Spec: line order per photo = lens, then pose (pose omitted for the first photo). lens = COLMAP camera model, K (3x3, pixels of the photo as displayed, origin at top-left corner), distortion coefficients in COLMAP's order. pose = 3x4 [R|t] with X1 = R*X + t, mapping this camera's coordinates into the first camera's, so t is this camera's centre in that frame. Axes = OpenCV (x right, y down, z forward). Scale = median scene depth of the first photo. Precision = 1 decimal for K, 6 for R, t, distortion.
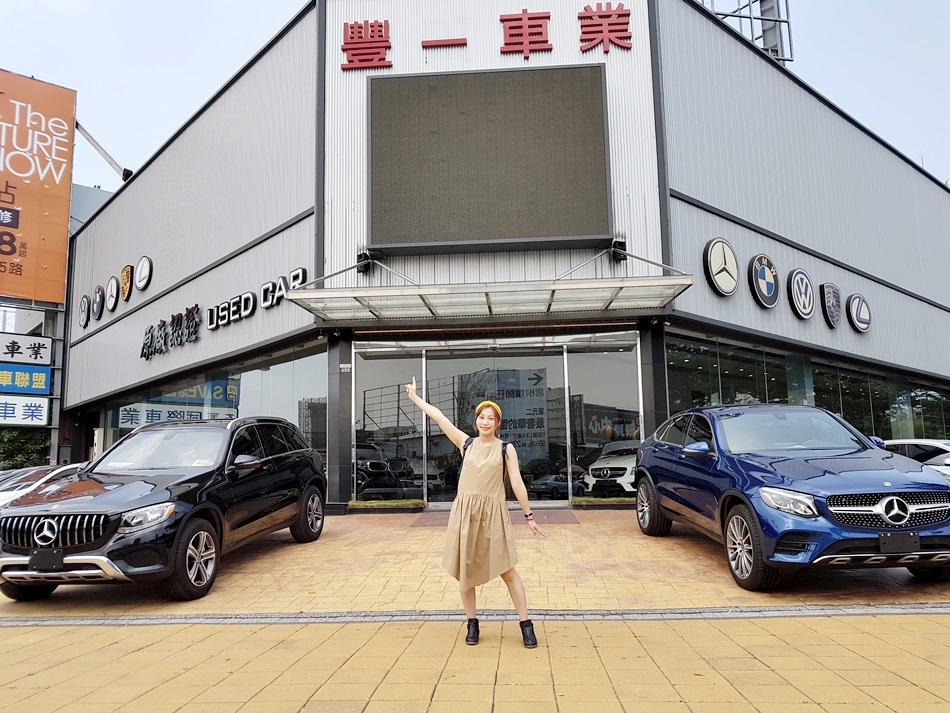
lens RADIAL K [[772.5, 0, 475.7], [0, 772.5, 274.7], [0, 0, 1]] dist [-0.056314, 0.072797]
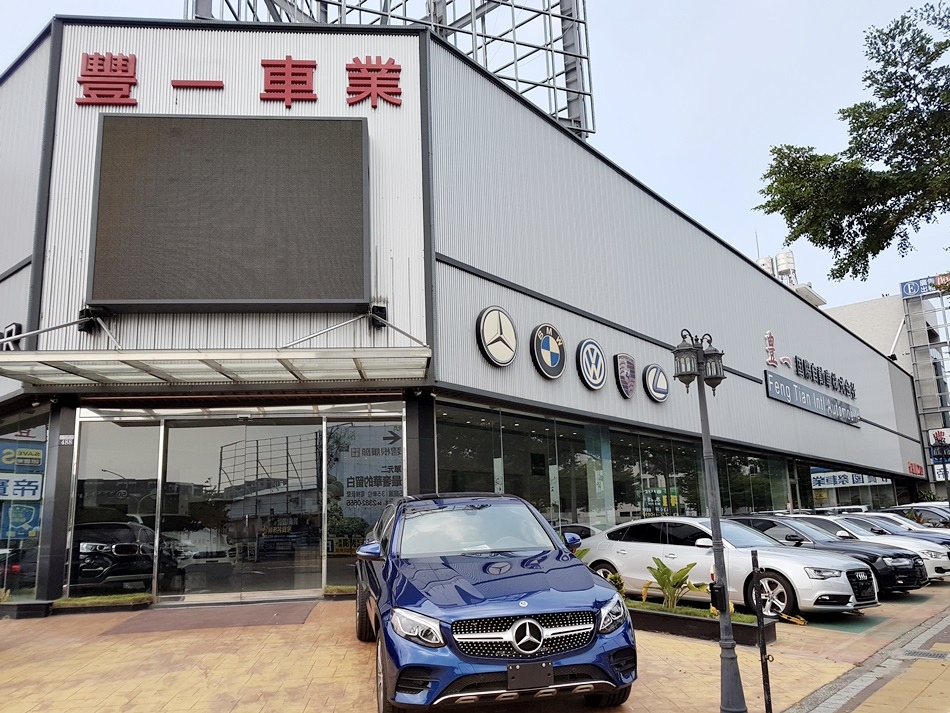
lens RADIAL K [[772.5, 0, 475.7], [0, 772.5, 274.7], [0, 0, 1]] dist [-0.056314, 0.072797]
pose [[0.983745, 0.040960, 0.174838, 0.135207], [-0.027687, 0.996593, -0.077692, -0.011952], [-0.177424, 0.071588, 0.981527, 0.056760]]
